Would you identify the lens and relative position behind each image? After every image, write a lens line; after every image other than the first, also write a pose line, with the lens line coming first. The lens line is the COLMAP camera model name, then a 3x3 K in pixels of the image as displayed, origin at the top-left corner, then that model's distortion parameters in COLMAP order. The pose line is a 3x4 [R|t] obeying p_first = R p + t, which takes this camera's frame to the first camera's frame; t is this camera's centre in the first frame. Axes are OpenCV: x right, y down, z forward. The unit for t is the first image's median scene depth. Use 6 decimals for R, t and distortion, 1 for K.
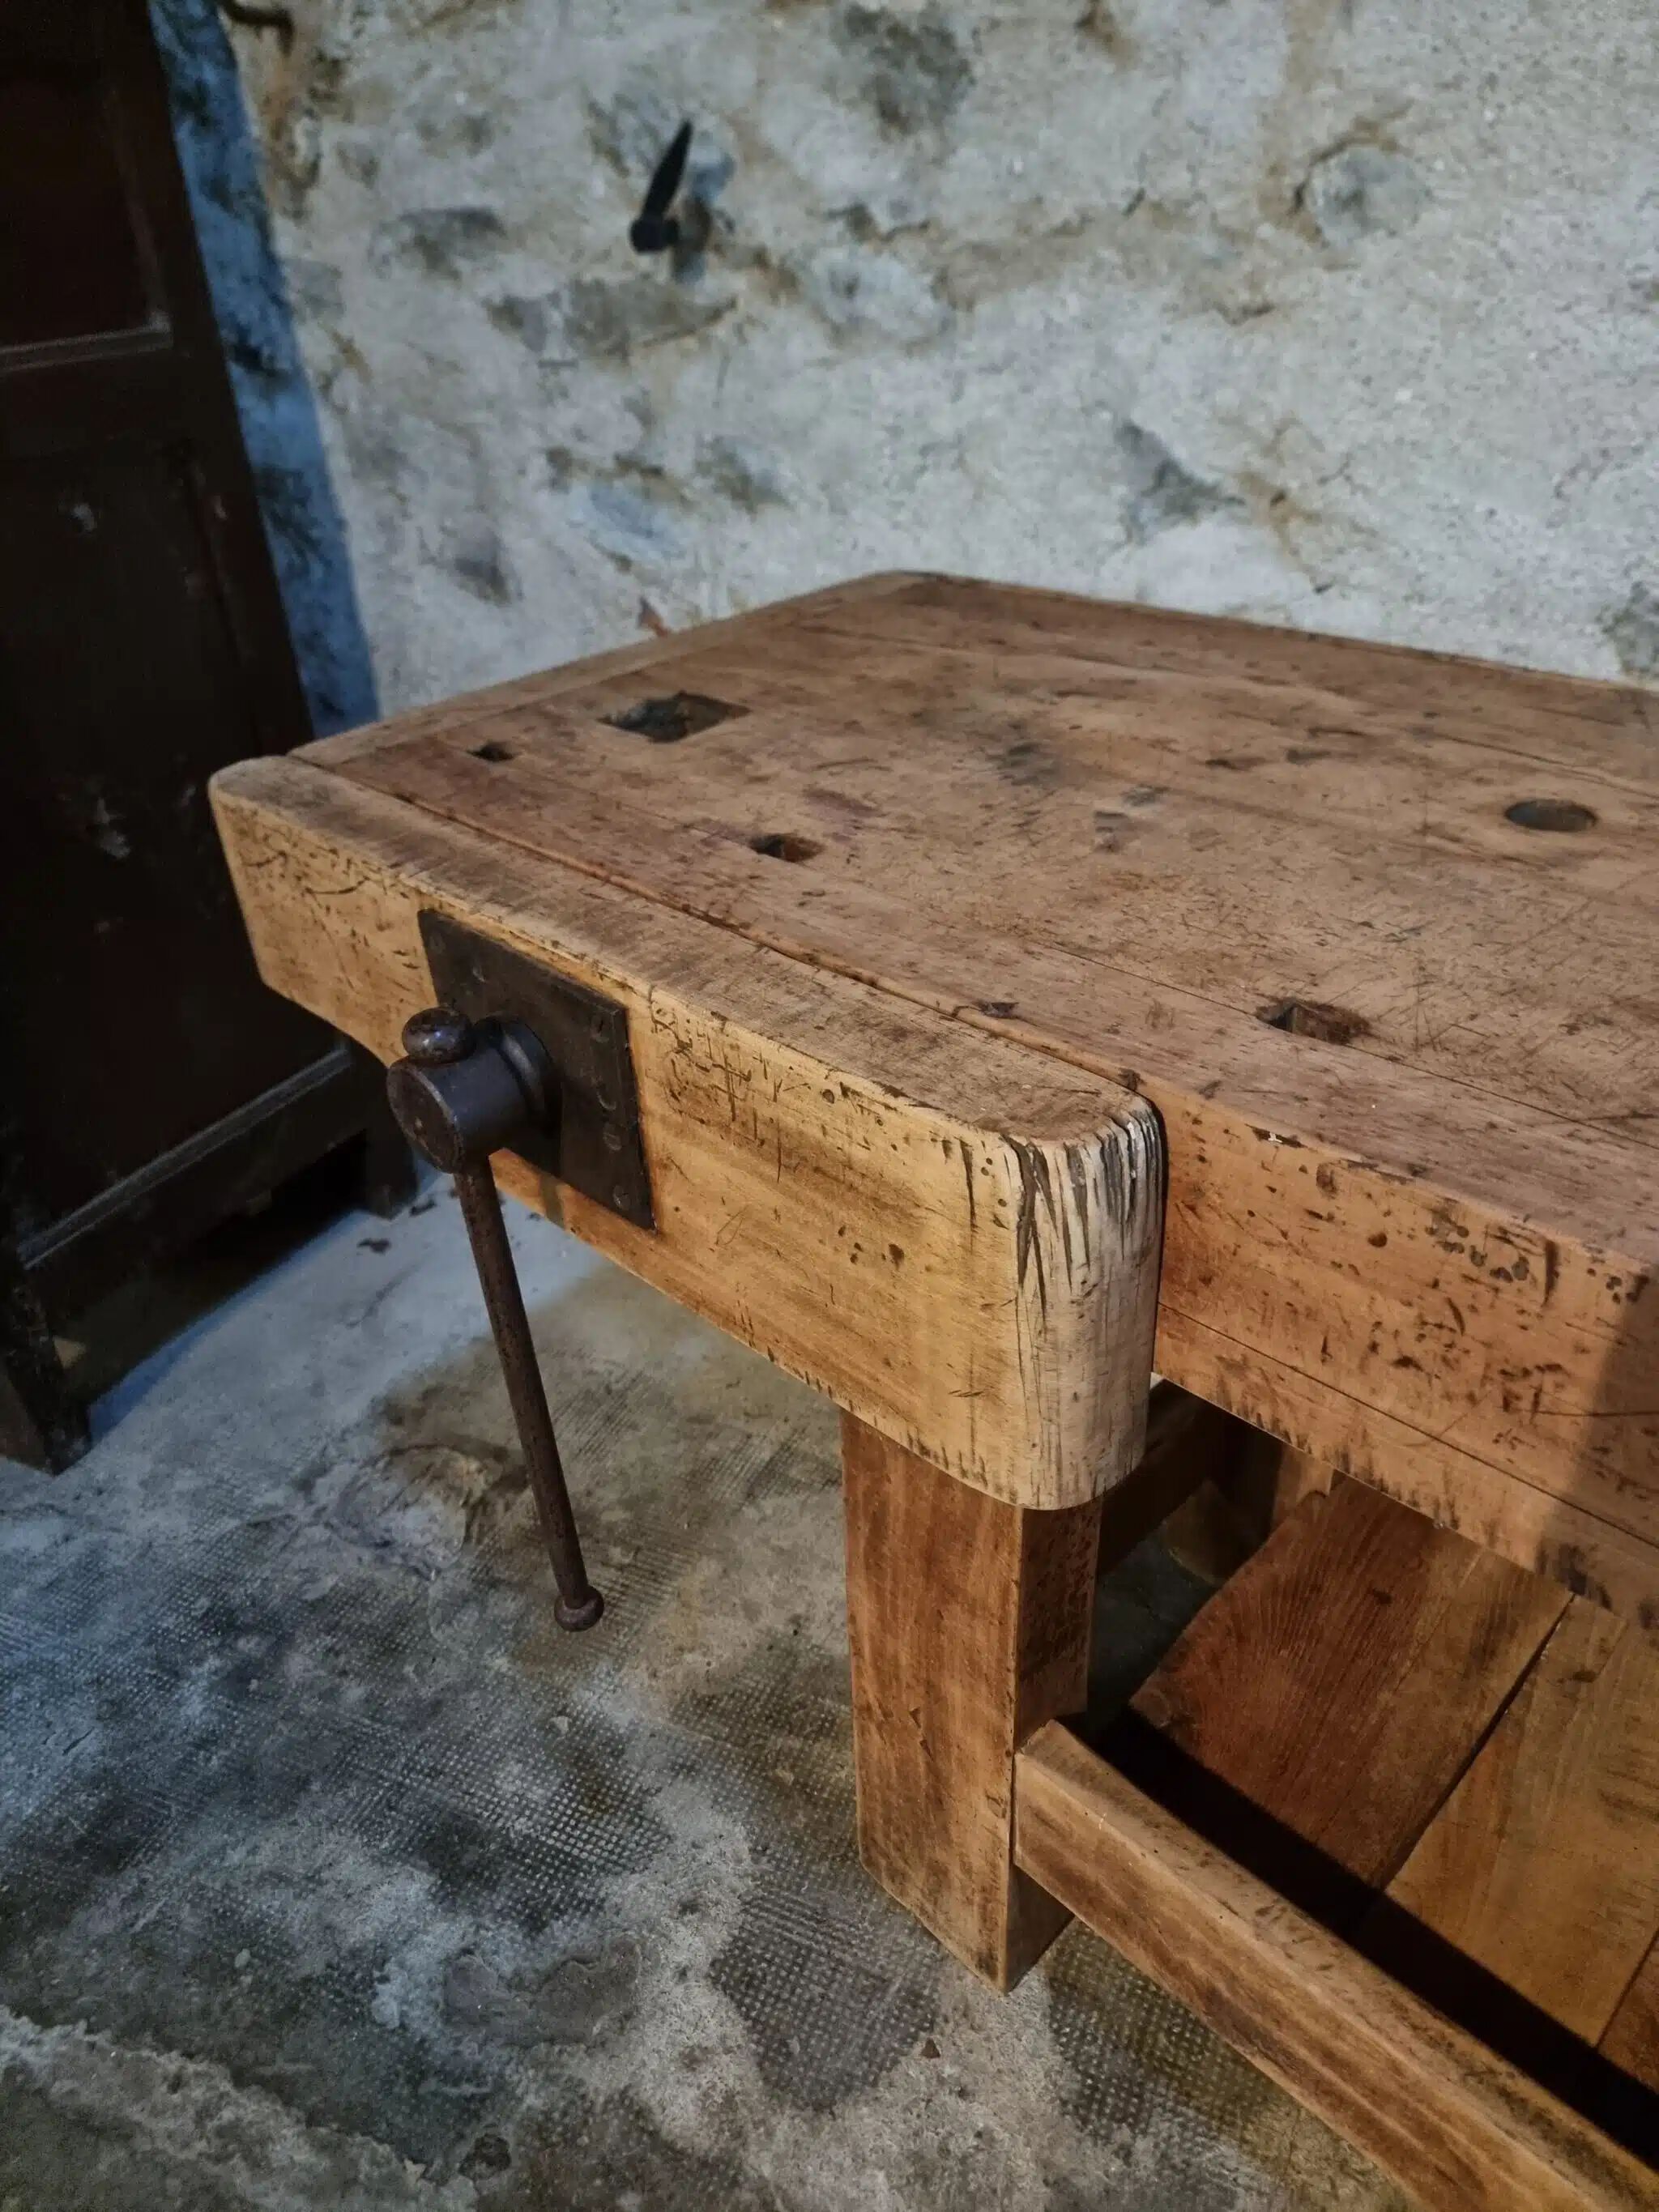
lens RADIAL K [[1573.0, 0, 827.8], [0, 1573.0, 1102.5], [0, 0, 1]] dist [0.042646, -0.038664]
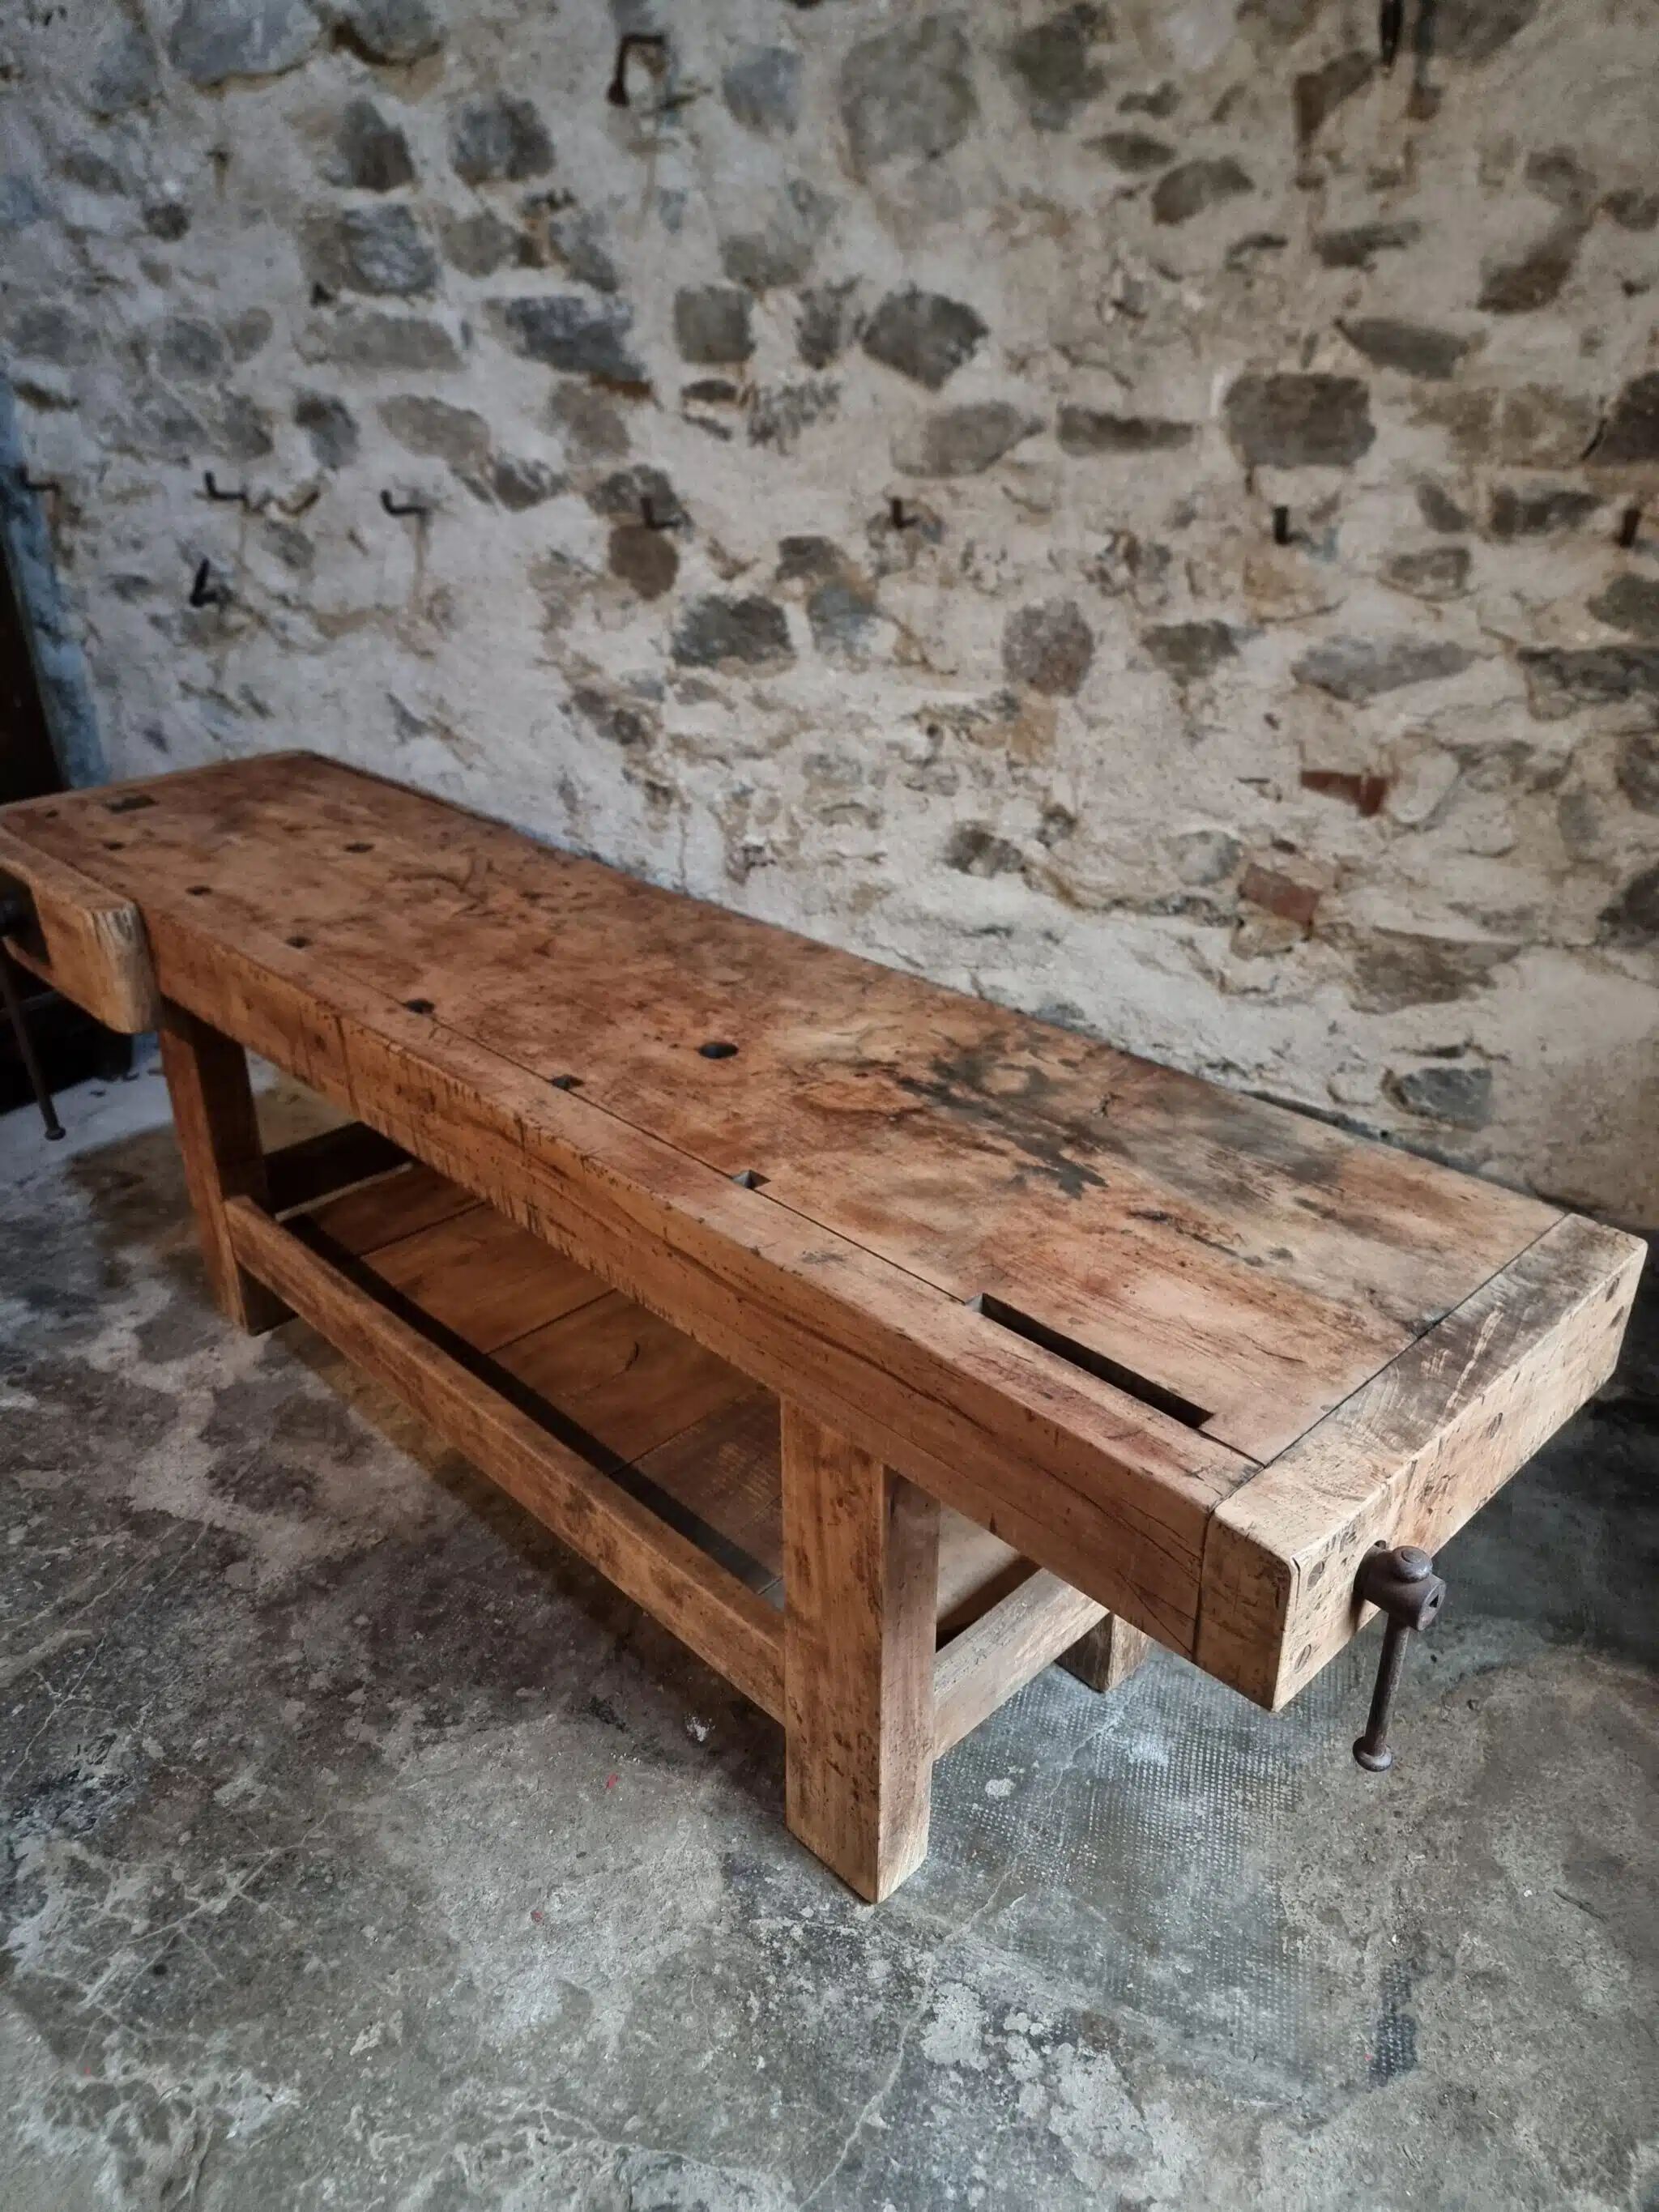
lens RADIAL K [[1553.3, 0, 824.4], [0, 1553.3, 1101.2], [0, 0, 1]] dist [0.052565, -0.051778]
pose [[0.998927, 0.045805, -0.006892, 0.846561], [-0.046198, 0.996012, -0.076324, 0.301647], [0.003368, 0.076560, 0.997059, -1.197119]]
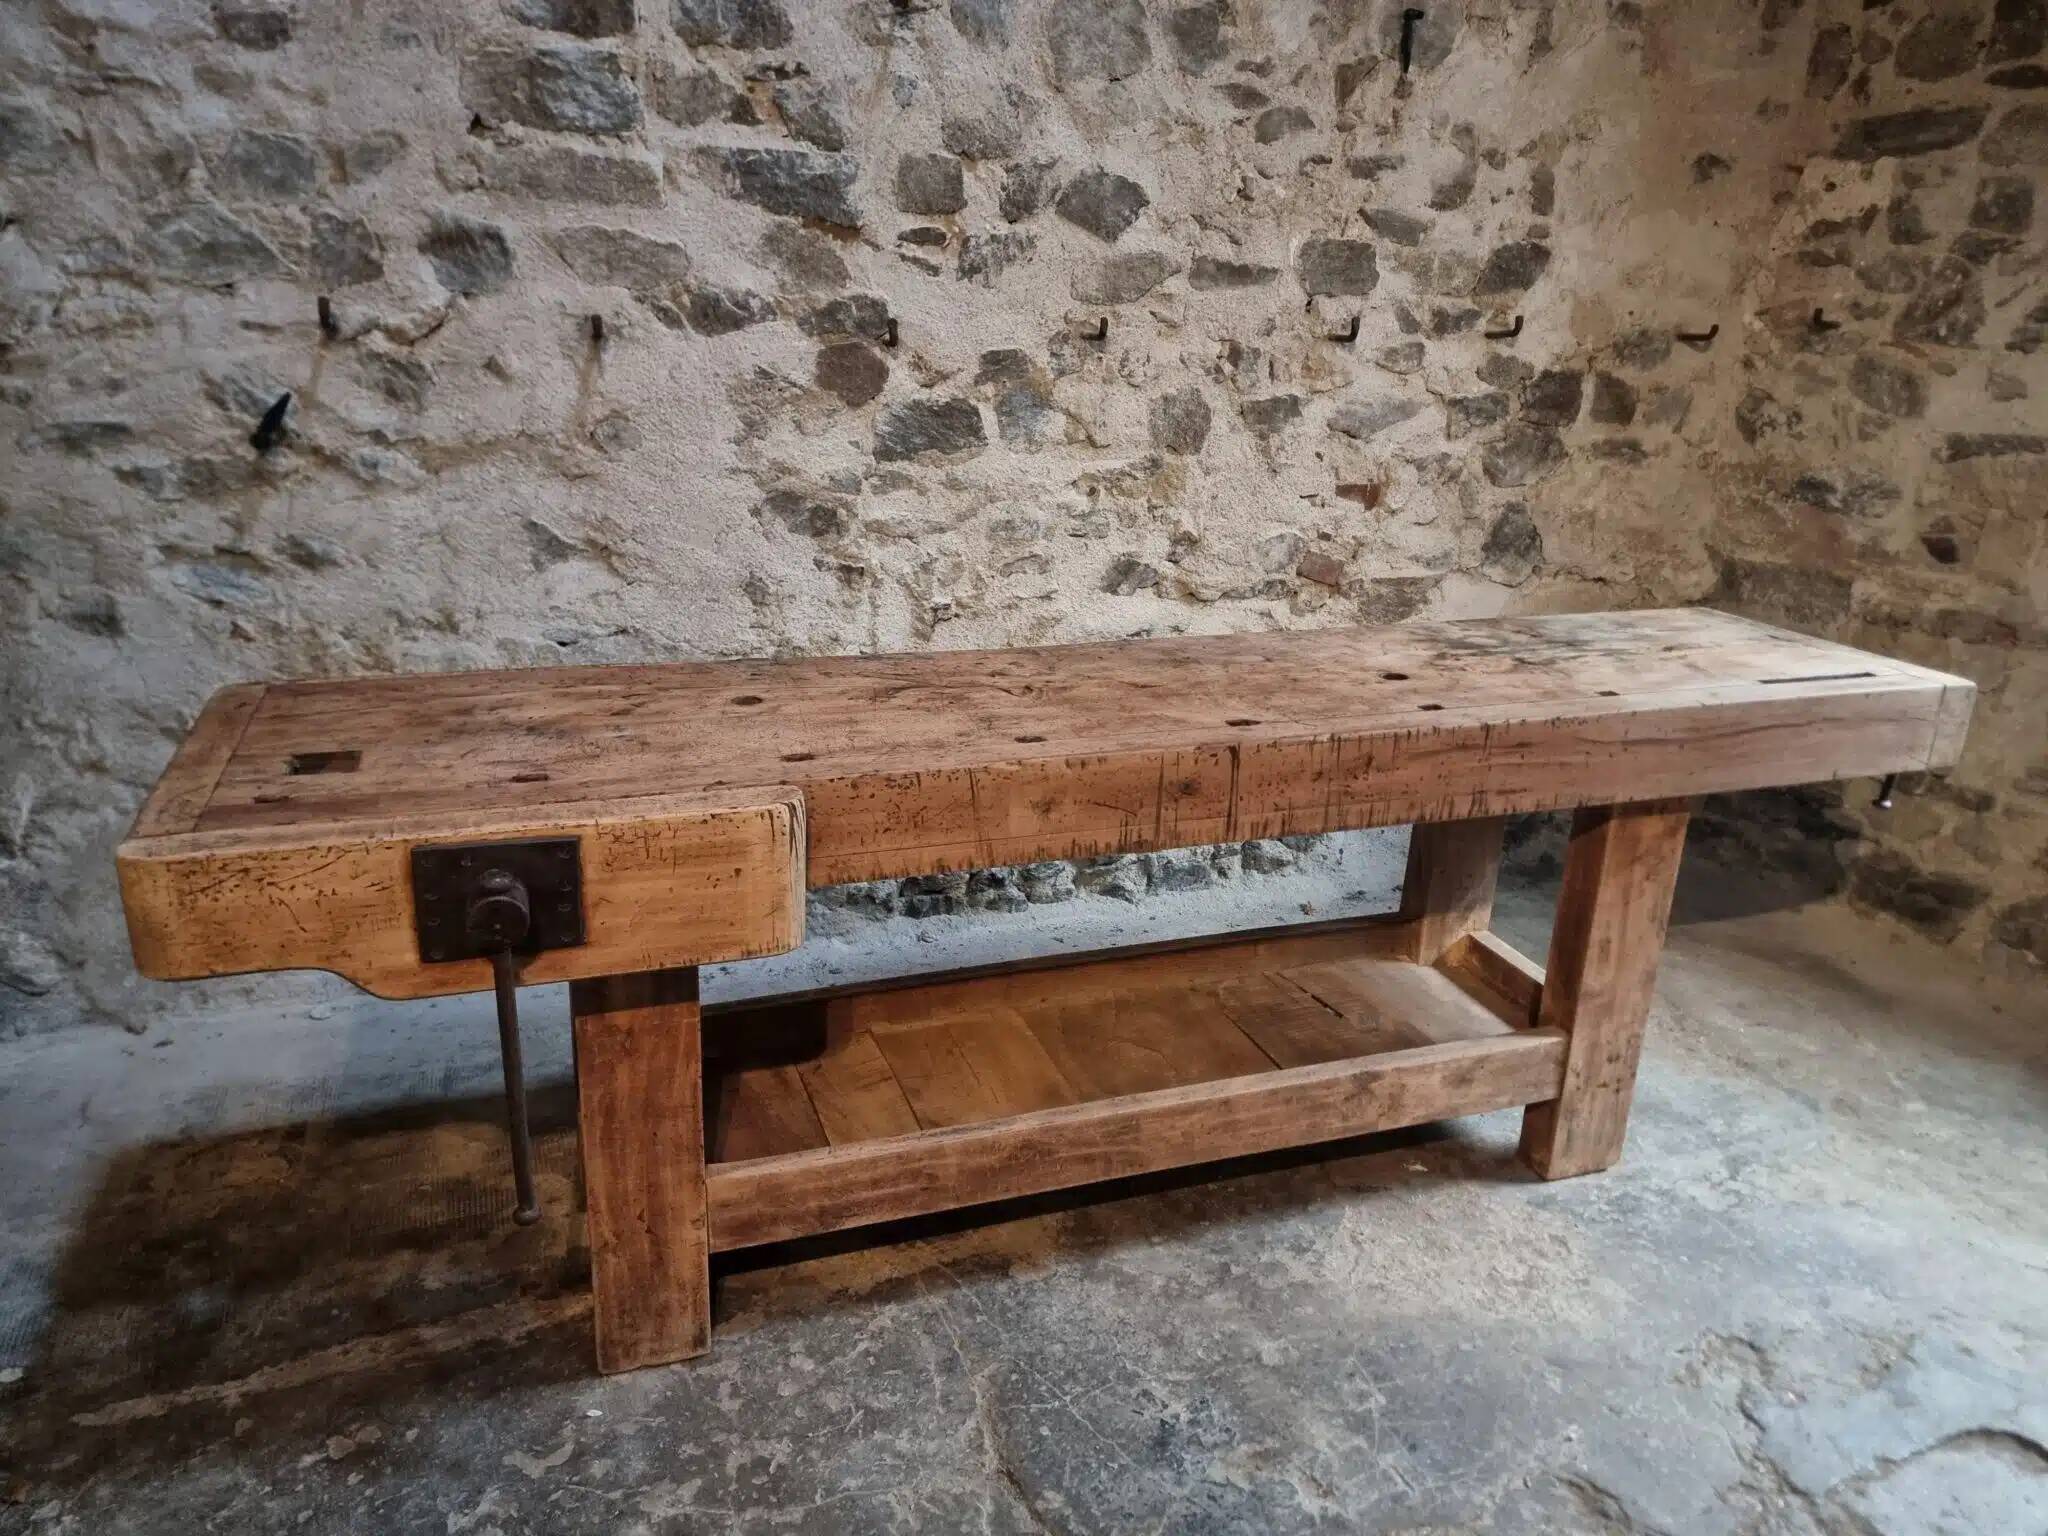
lens RADIAL K [[1419.7, 0, 1027.6], [0, 1419.7, 791.0], [0, 0, 1]] dist [0.071246, -0.066912]
pose [[0.697315, -0.170449, 0.696203, -0.794494], [0.311345, 0.946923, -0.080010, 0.318371], [-0.645613, 0.272551, 0.713372, -0.805270]]
